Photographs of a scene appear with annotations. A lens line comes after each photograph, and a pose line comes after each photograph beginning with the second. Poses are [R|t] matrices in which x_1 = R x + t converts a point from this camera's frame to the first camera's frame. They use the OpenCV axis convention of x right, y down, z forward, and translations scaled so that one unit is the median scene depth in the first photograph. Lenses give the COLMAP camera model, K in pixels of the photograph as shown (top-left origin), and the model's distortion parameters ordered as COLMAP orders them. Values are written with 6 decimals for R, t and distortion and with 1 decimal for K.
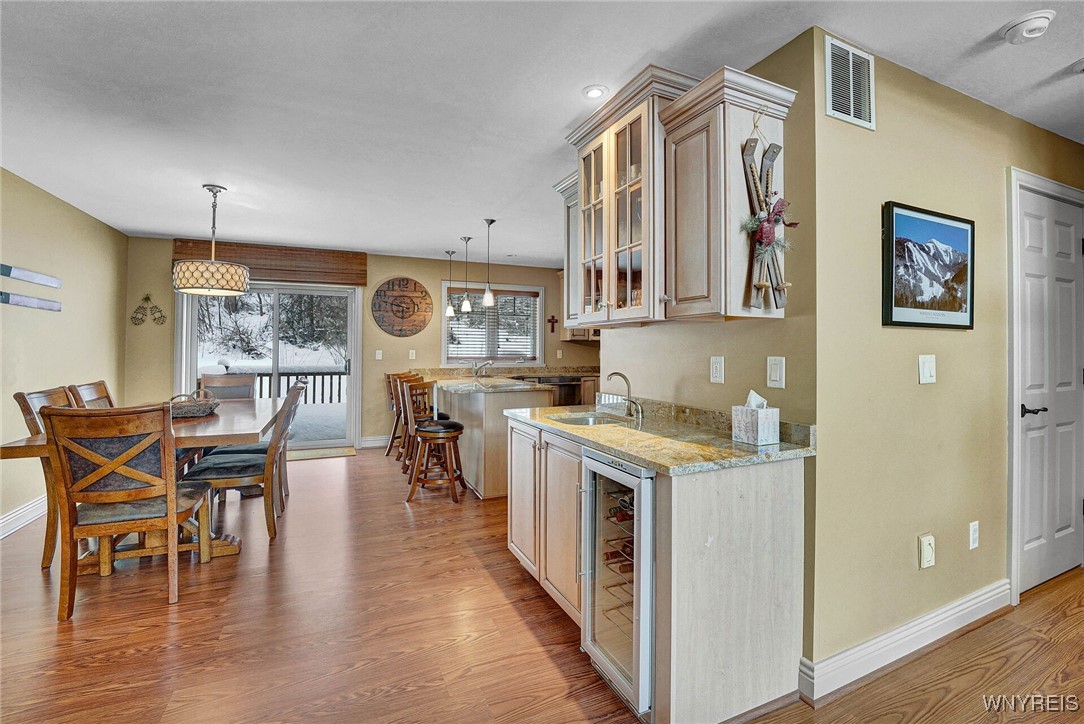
lens RADIAL K [[466.6, 0, 540.6], [0, 466.6, 339.2], [0, 0, 1]] dist [-0.023626, 0.000528]
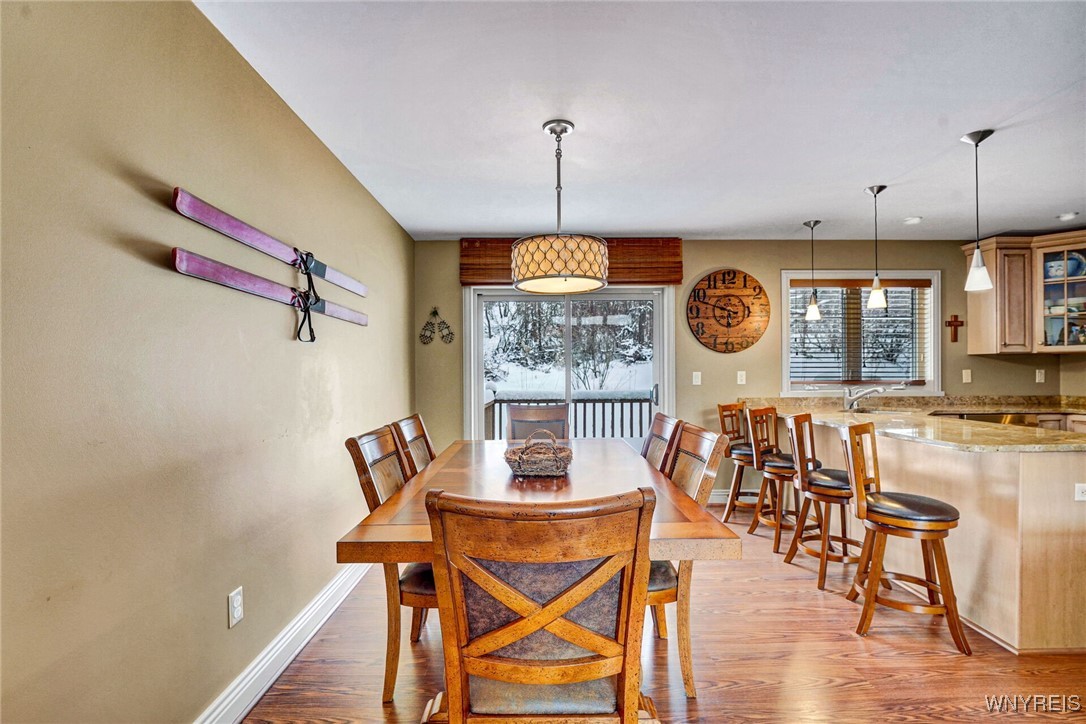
lens RADIAL K [[500.3, 0, 543.6], [0, 500.3, 372.3], [0, 0, 1]] dist [-0.014674, 0.000583]
pose [[0.920666, -0.006528, -0.390297, -0.259371], [0.016246, 0.999635, 0.021604, 0.003748], [0.390013, -0.026231, 0.920436, 0.187271]]
